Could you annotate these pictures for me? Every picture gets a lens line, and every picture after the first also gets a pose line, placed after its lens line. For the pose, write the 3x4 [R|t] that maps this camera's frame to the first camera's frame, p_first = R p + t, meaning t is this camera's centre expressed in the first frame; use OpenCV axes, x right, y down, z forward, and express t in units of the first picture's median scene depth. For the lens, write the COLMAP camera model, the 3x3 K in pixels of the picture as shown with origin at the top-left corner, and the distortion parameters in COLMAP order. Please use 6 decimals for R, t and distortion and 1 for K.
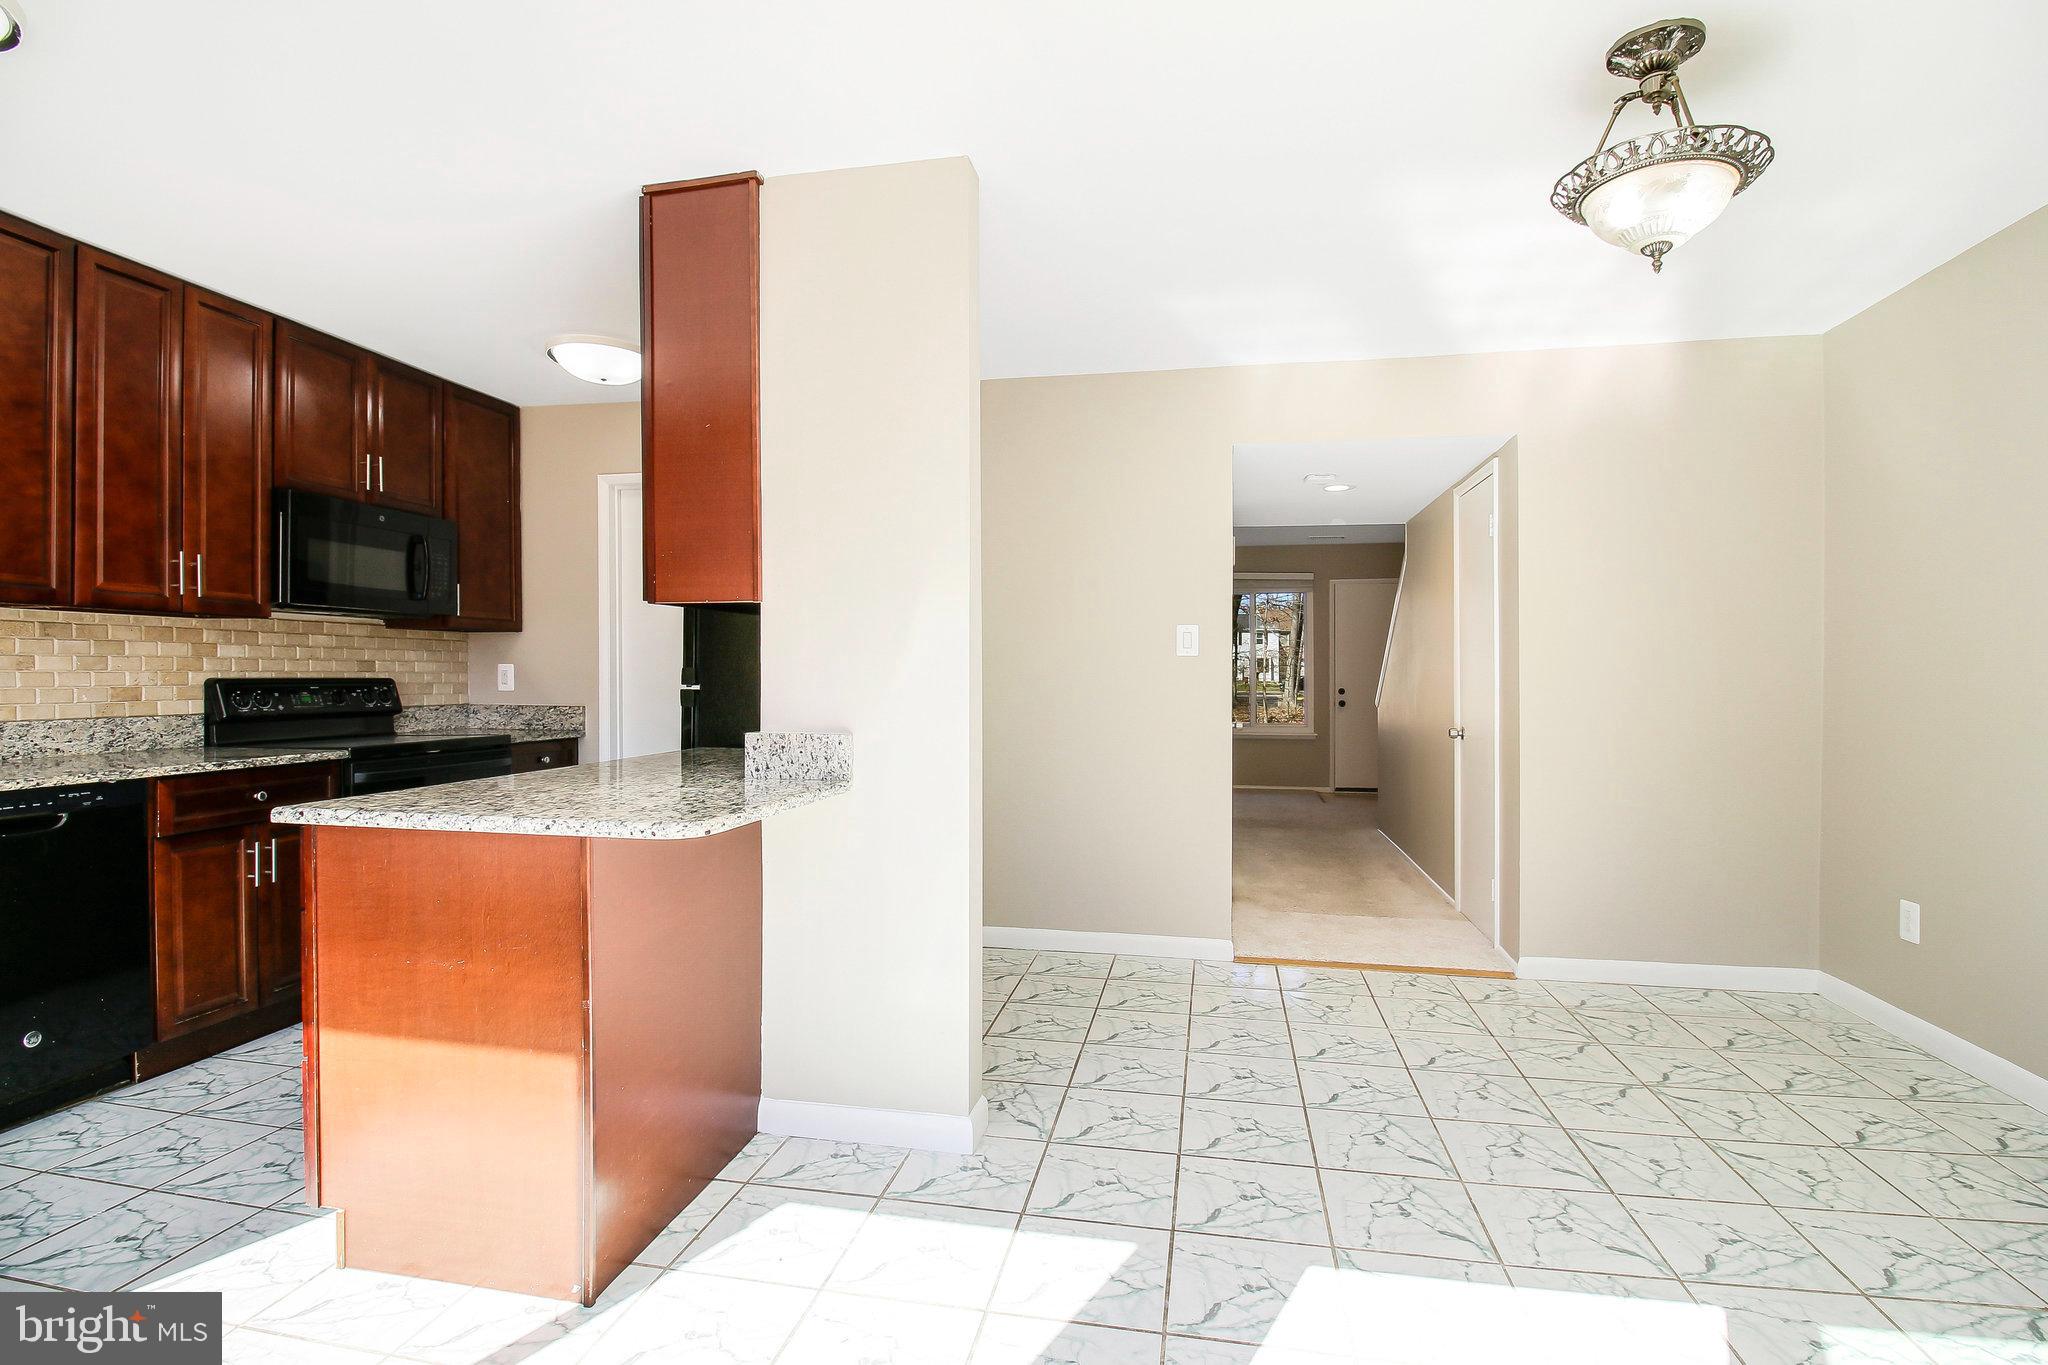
lens RADIAL K [[839.6, 0, 914.3], [0, 839.6, 677.8], [0, 0, 1]] dist [-0.000731, -0.010652]
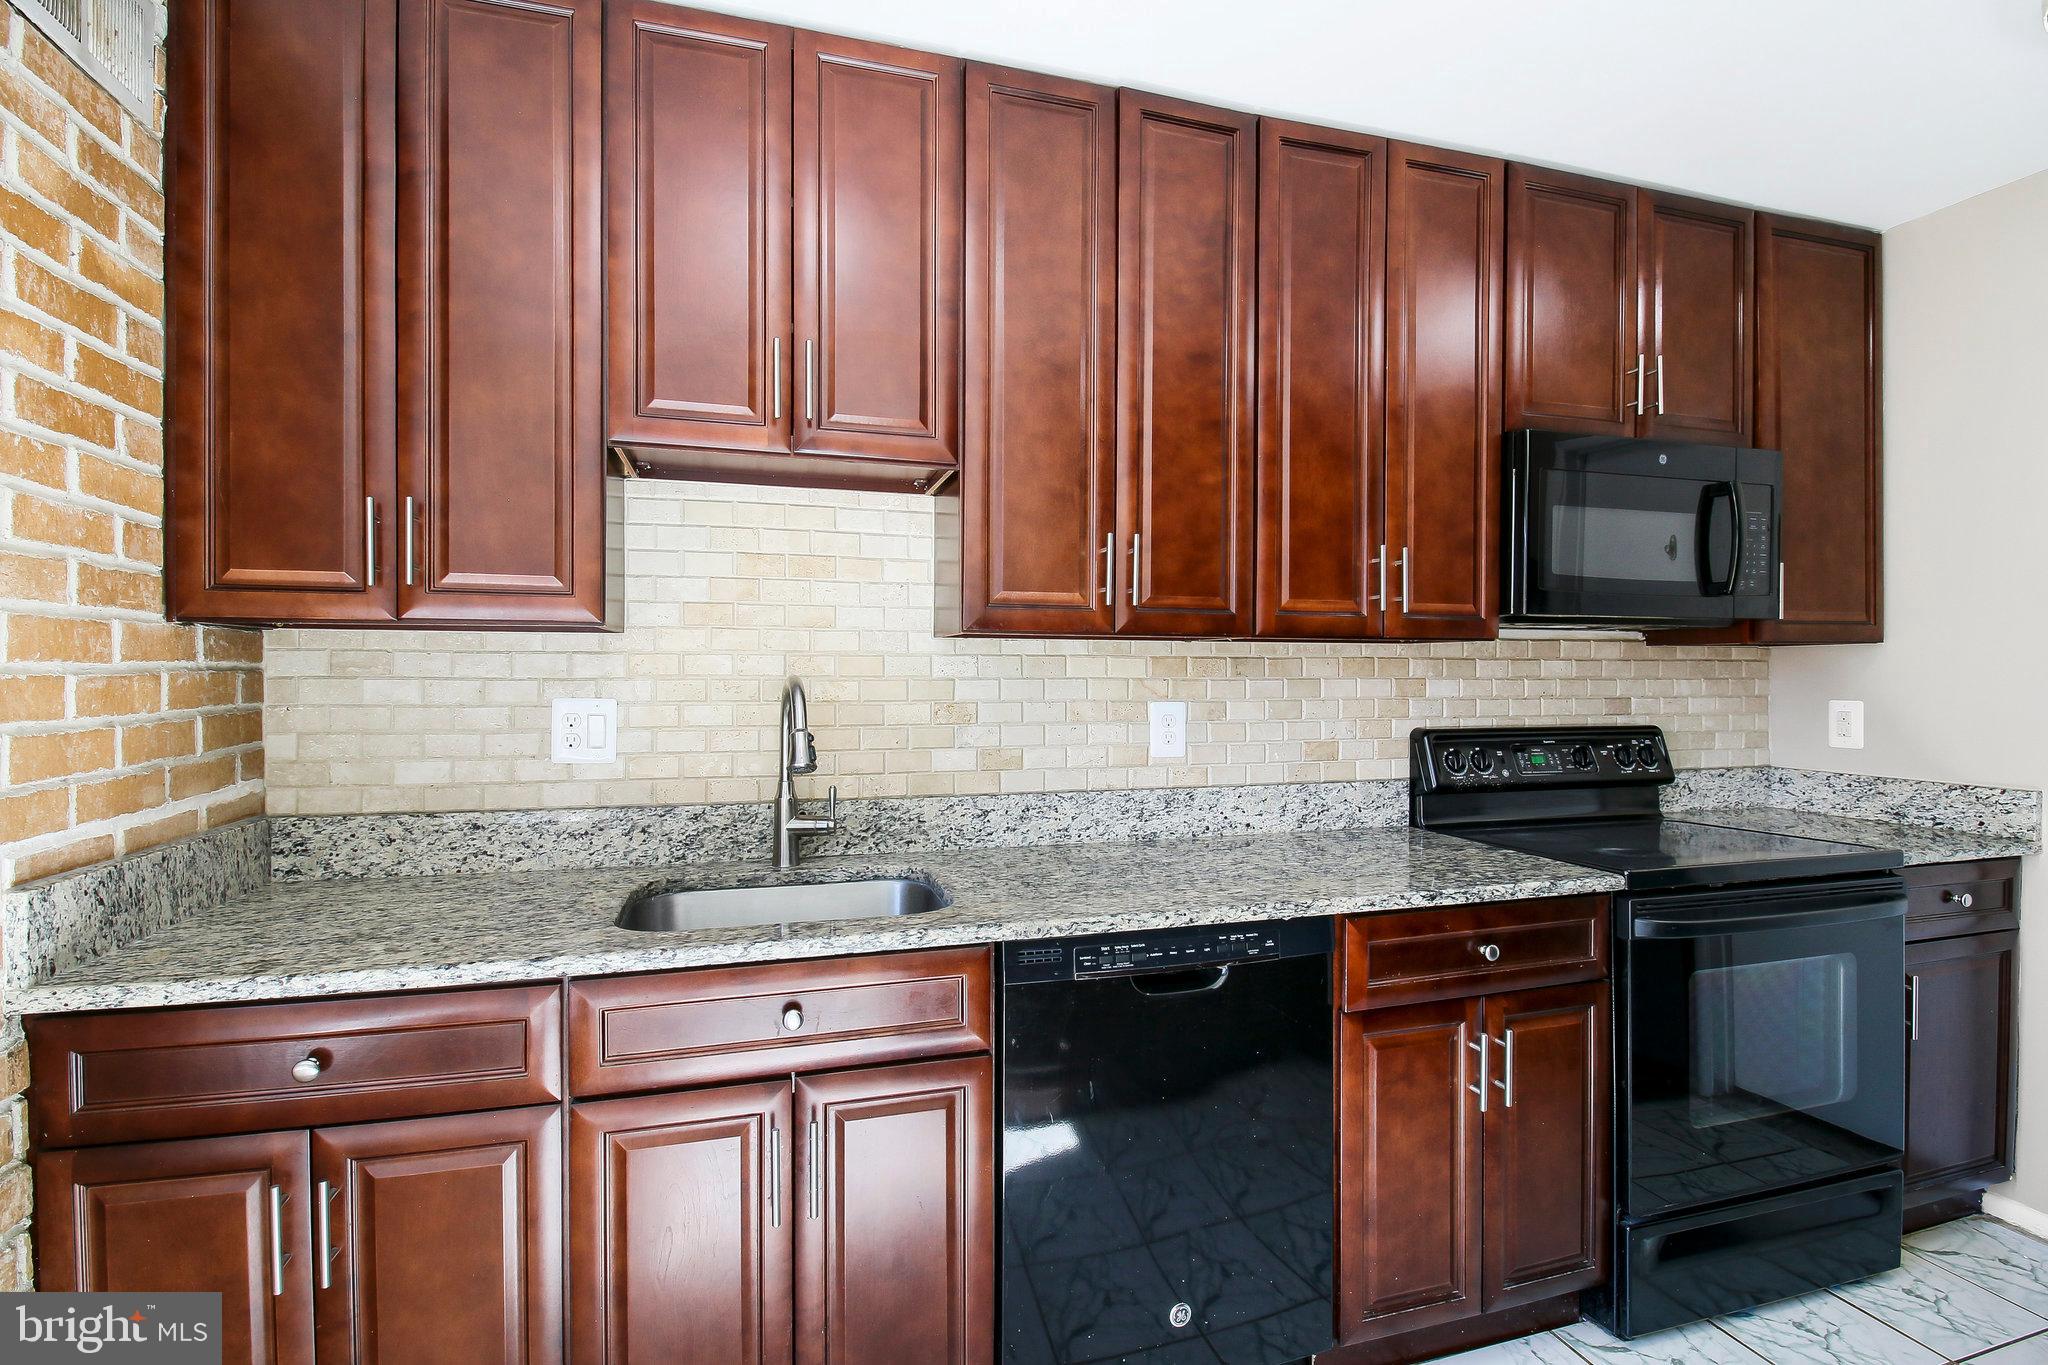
lens RADIAL K [[936.9, 0, 1073.8], [0, 936.9, 684.1], [0, 0, 1]] dist [0.000828, -0.014496]
pose [[0.498905, 0.004627, -0.866645, -0.335320], [-0.009714, 0.999953, -0.000254, -0.036724], [0.866602, 0.008545, 0.498926, 0.391538]]
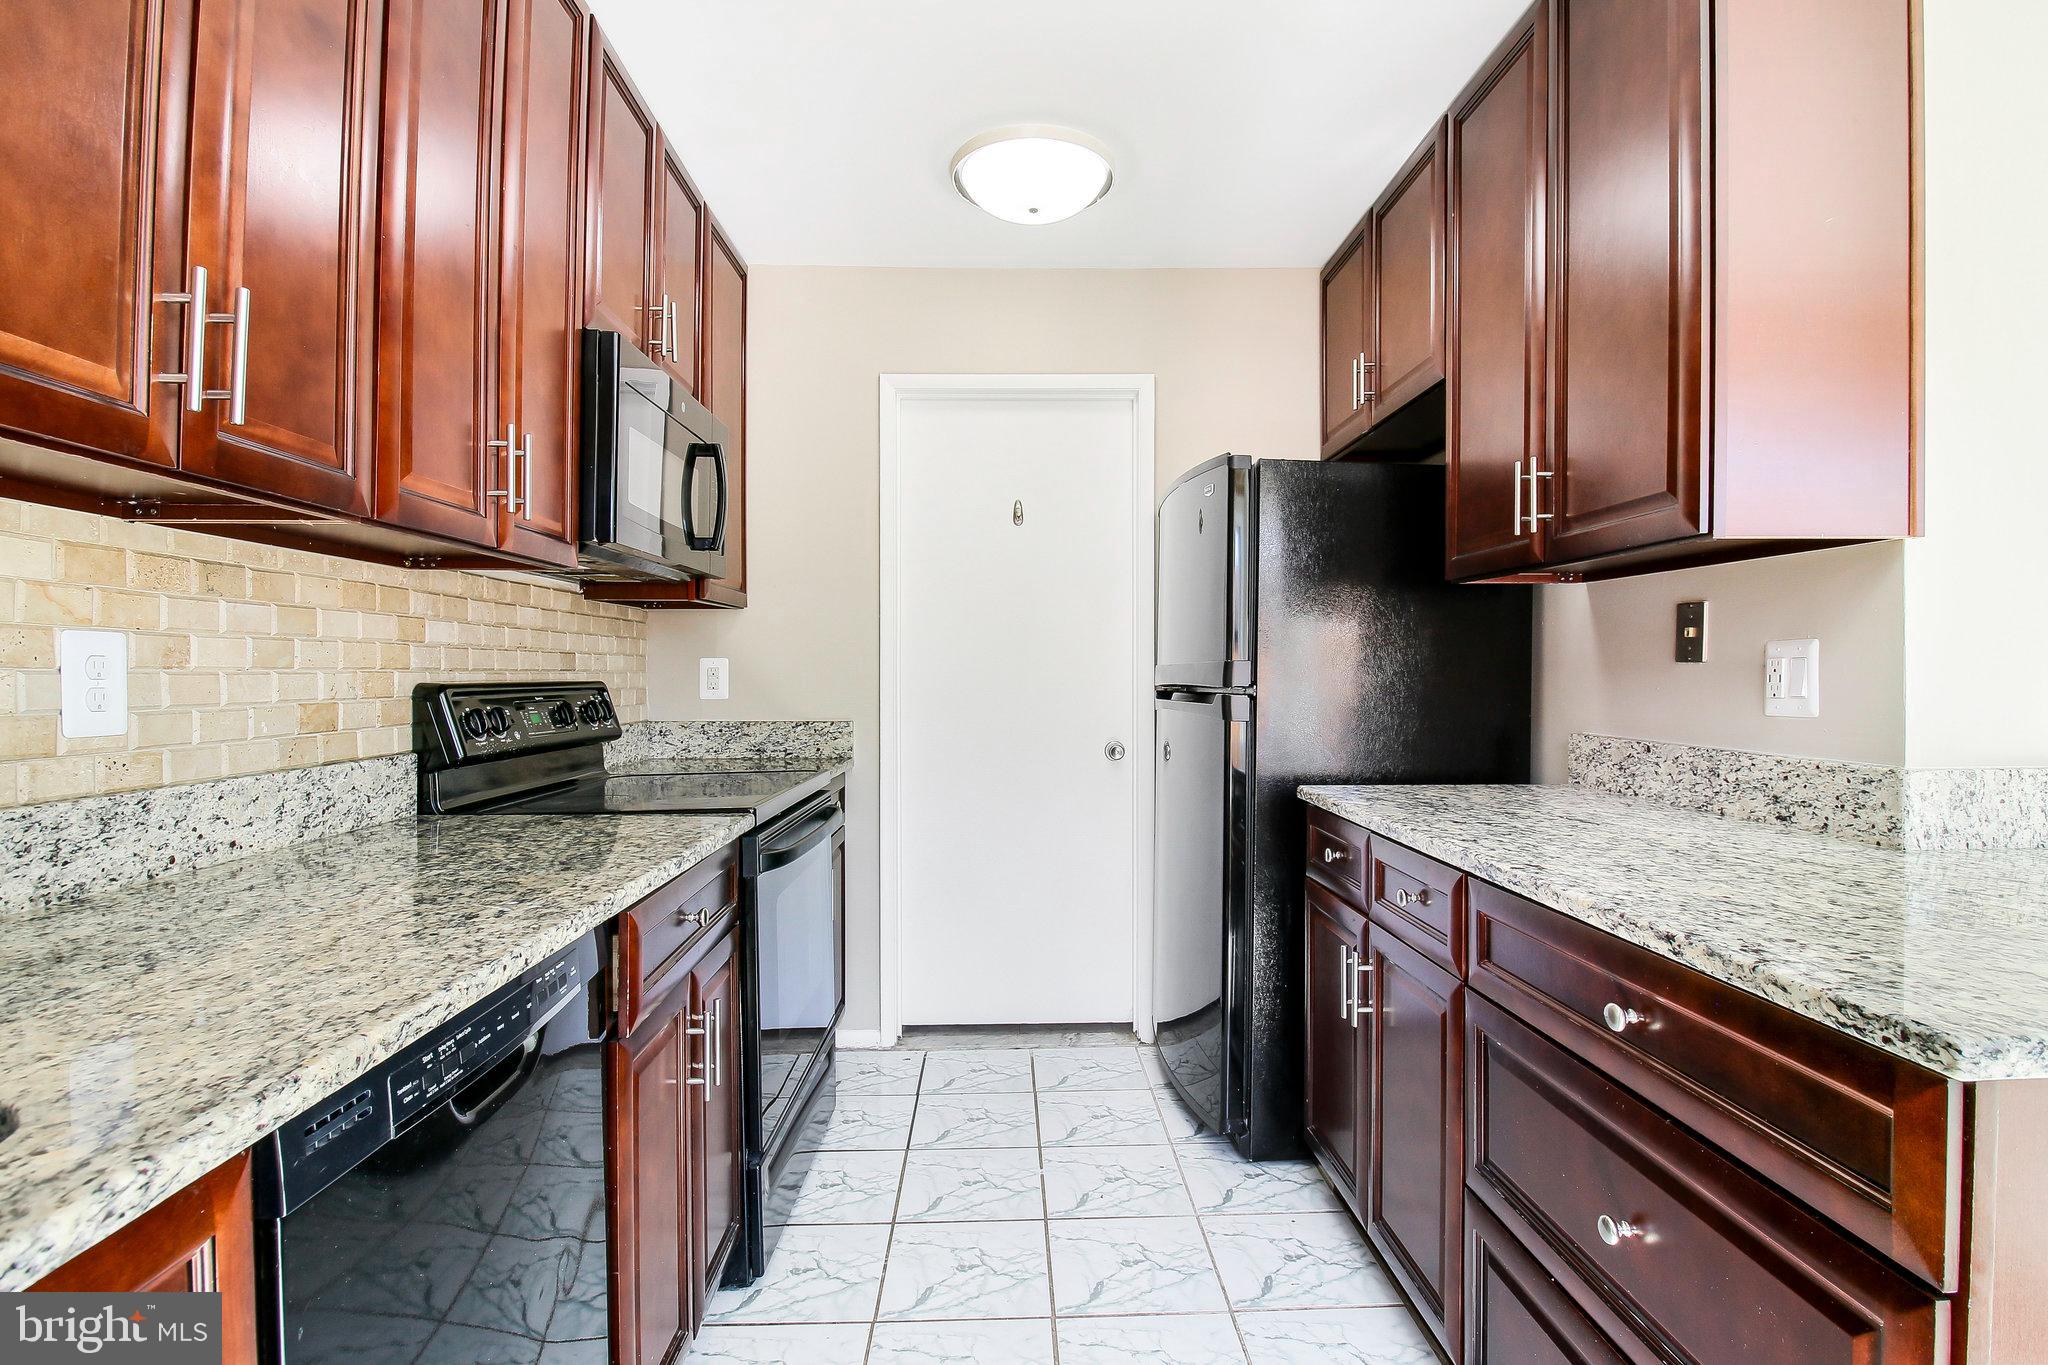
lens RADIAL K [[961.6, 0, 1046.7], [0, 961.6, 677.8], [0, 0, 1]] dist [-0.000943, -0.013734]
pose [[0.978225, -0.008867, 0.207360, -0.639637], [0.008541, 0.999960, 0.002467, -0.001362], [-0.207373, -0.000643, 0.978262, 0.361628]]
